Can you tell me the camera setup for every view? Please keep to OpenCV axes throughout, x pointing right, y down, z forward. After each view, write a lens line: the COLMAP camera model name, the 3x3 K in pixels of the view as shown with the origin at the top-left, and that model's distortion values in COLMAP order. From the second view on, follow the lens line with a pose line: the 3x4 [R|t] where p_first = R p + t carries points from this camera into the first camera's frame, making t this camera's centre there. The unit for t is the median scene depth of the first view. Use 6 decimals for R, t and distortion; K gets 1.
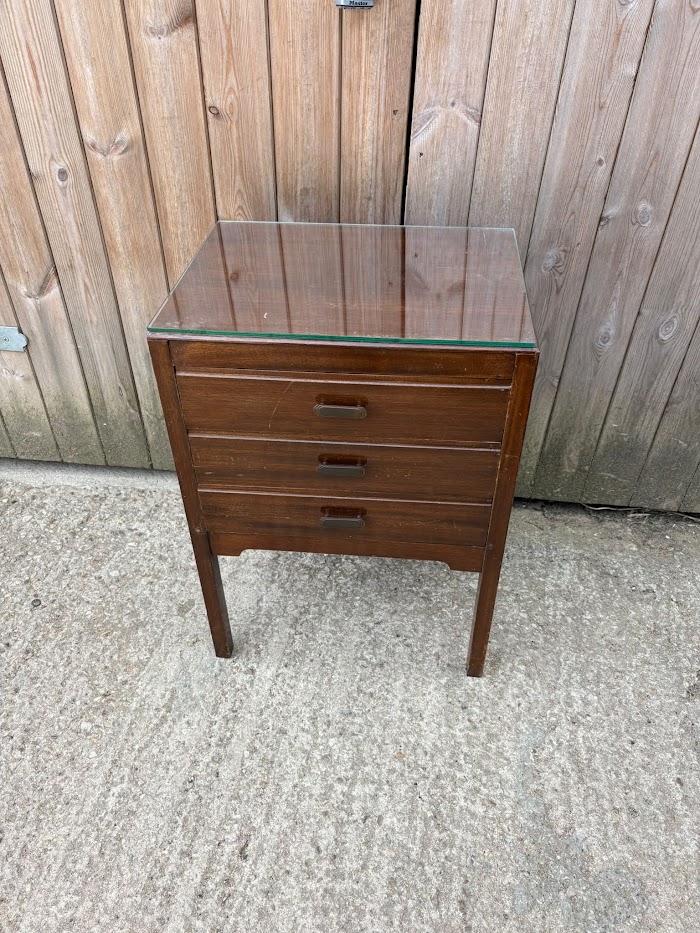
lens RADIAL K [[707.0, 0, 348.1], [0, 707.0, 480.8], [0, 0, 1]] dist [0.020025, -0.030937]
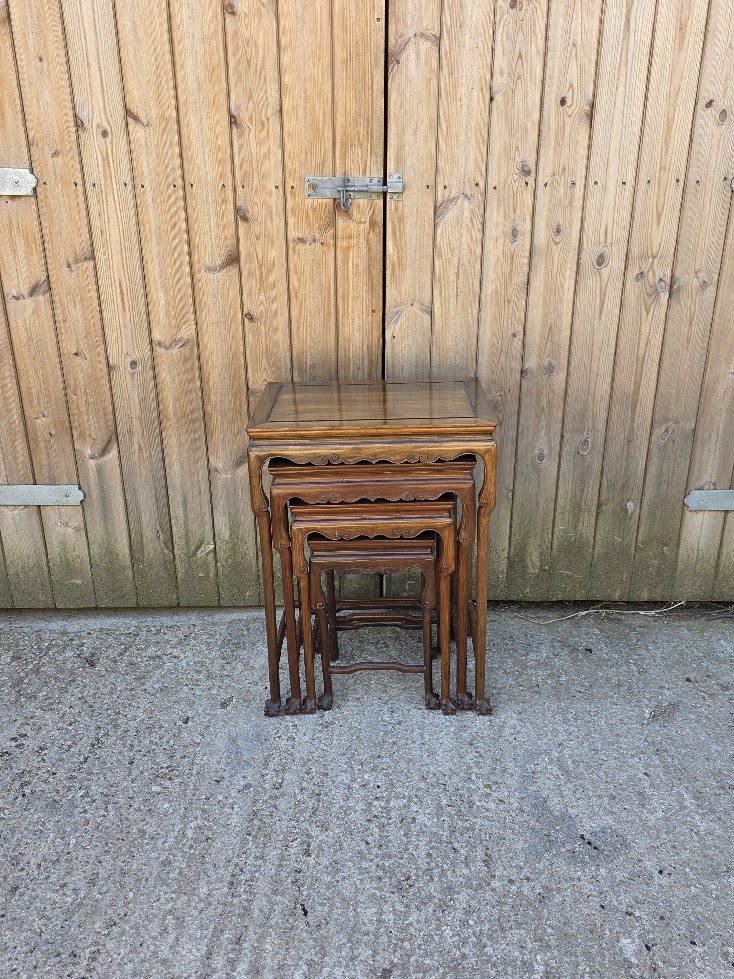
lens RADIAL K [[848.8, 0, 366.2], [0, 848.8, 478.4], [0, 0, 1]] dist [0.031944, -0.041457]
pose [[0.994270, -0.062596, 0.086650, -0.115461], [0.086428, 0.947754, -0.307070, 0.326117], [-0.062902, 0.312800, 0.947734, -0.525658]]
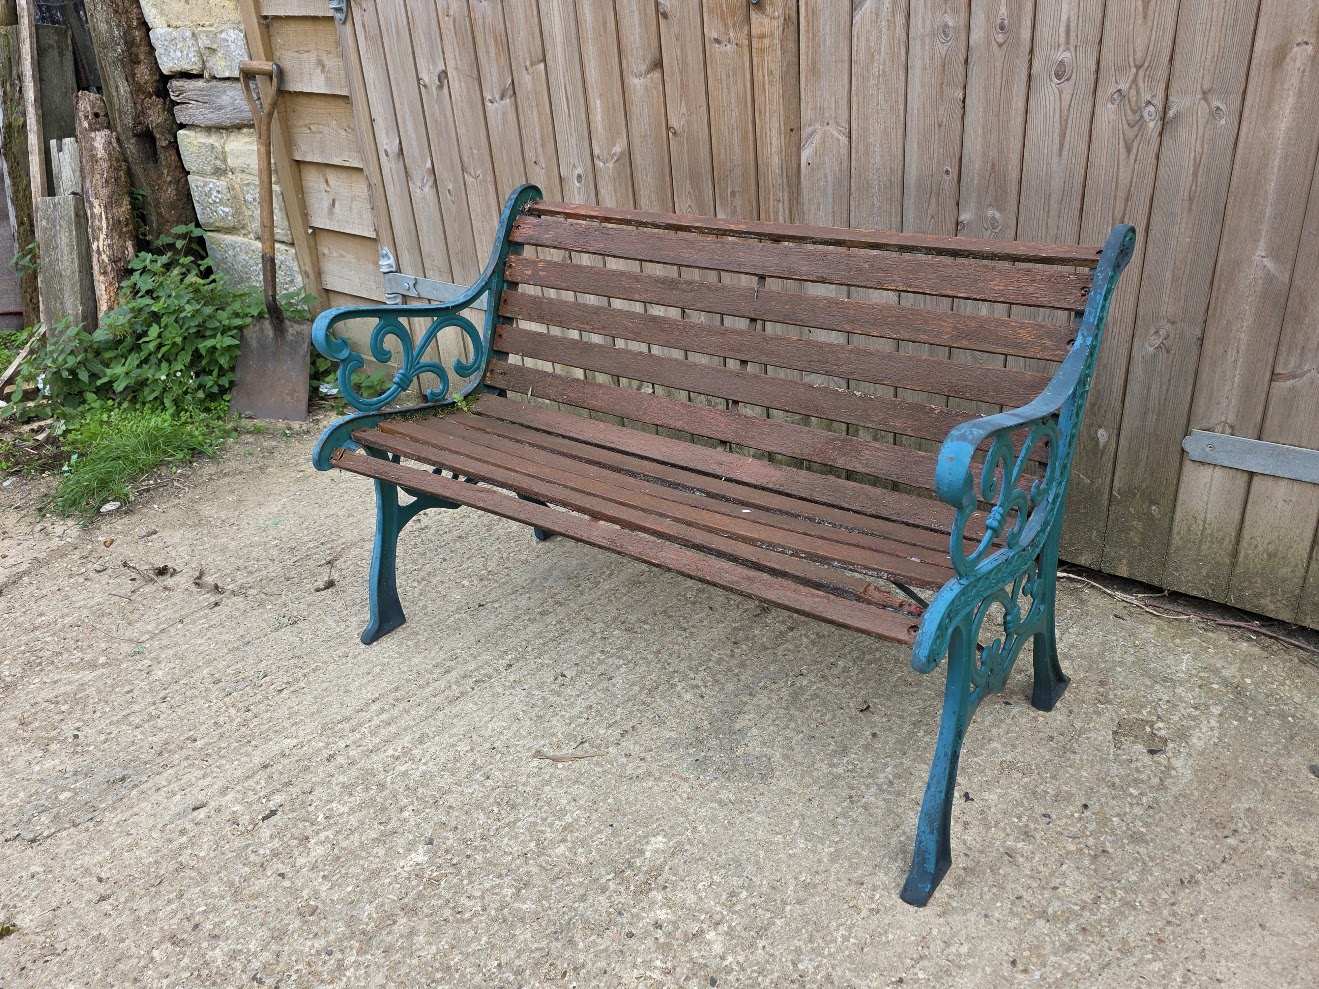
lens RADIAL K [[1115.4, 0, 651.3], [0, 1115.4, 521.3], [0, 0, 1]] dist [0.028990, -0.039637]
pose [[0.837385, 0.181628, -0.515555, 0.905505], [-0.277329, 0.953942, -0.114378, 0.377627], [0.471035, 0.238757, 0.849188, -0.543524]]
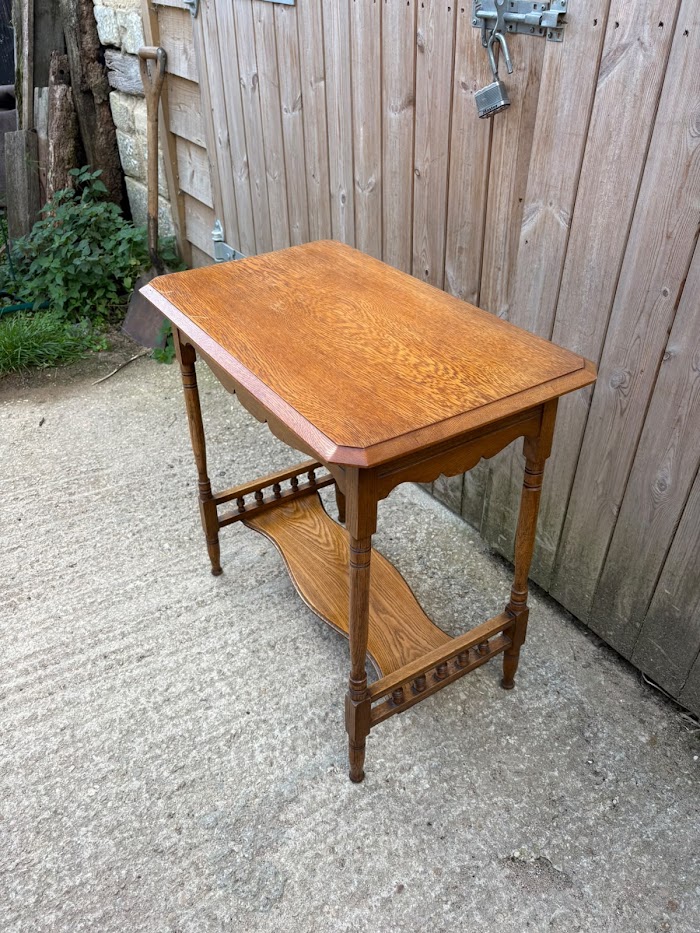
lens RADIAL K [[707.0, 0, 337.9], [0, 707.0, 476.6], [0, 0, 1]] dist [0.020025, -0.030937]
pose [[0.625845, 0.443675, -0.641460, 0.737236], [-0.481280, 0.866871, 0.130018, -0.142193], [0.613748, 0.227351, 0.756059, 0.077107]]
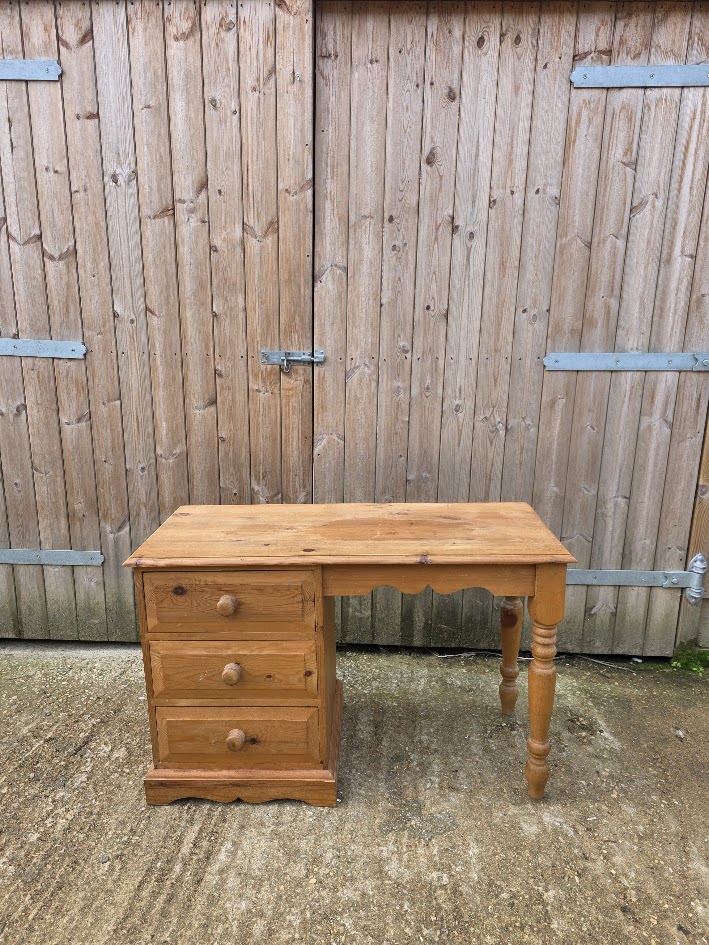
lens RADIAL K [[644.3, 0, 342.1], [0, 644.3, 462.4], [0, 0, 1]] dist [0.032240, -0.033659]
pose [[0.997905, -0.021936, 0.060872, 0.051773], [0.047319, 0.889061, -0.455337, 0.423746], [-0.044131, 0.457263, 0.888236, -0.680751]]
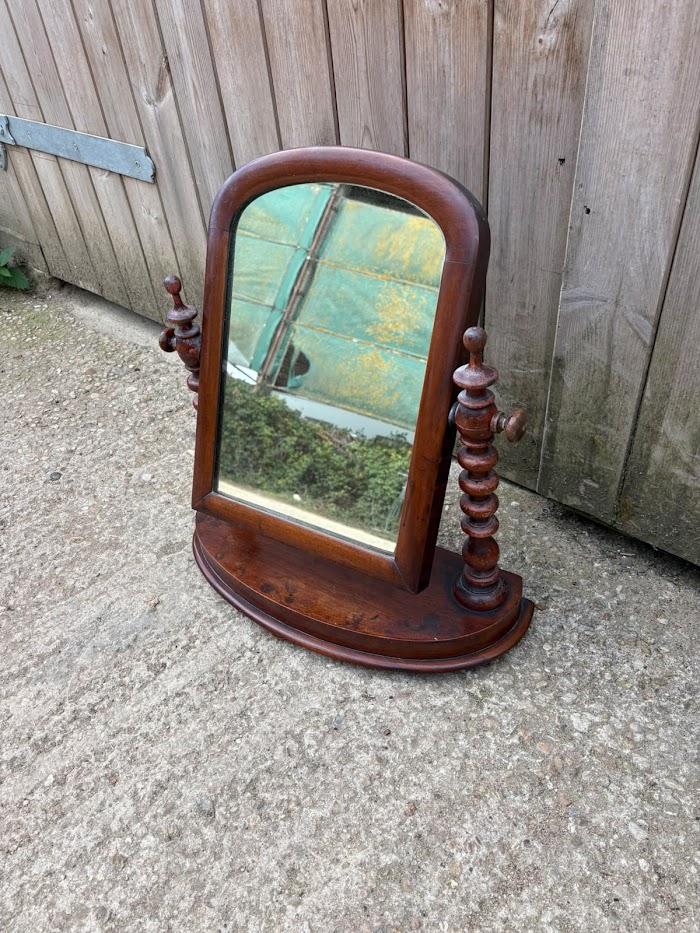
lens RADIAL K [[707.0, 0, 340.5], [0, 707.0, 480.3], [0, 0, 1]] dist [0.020025, -0.030937]
pose [[0.793371, 0.323782, -0.515487, 0.297461], [-0.315035, 0.942980, 0.107432, -0.020127], [0.520879, 0.077163, 0.850136, 0.555089]]
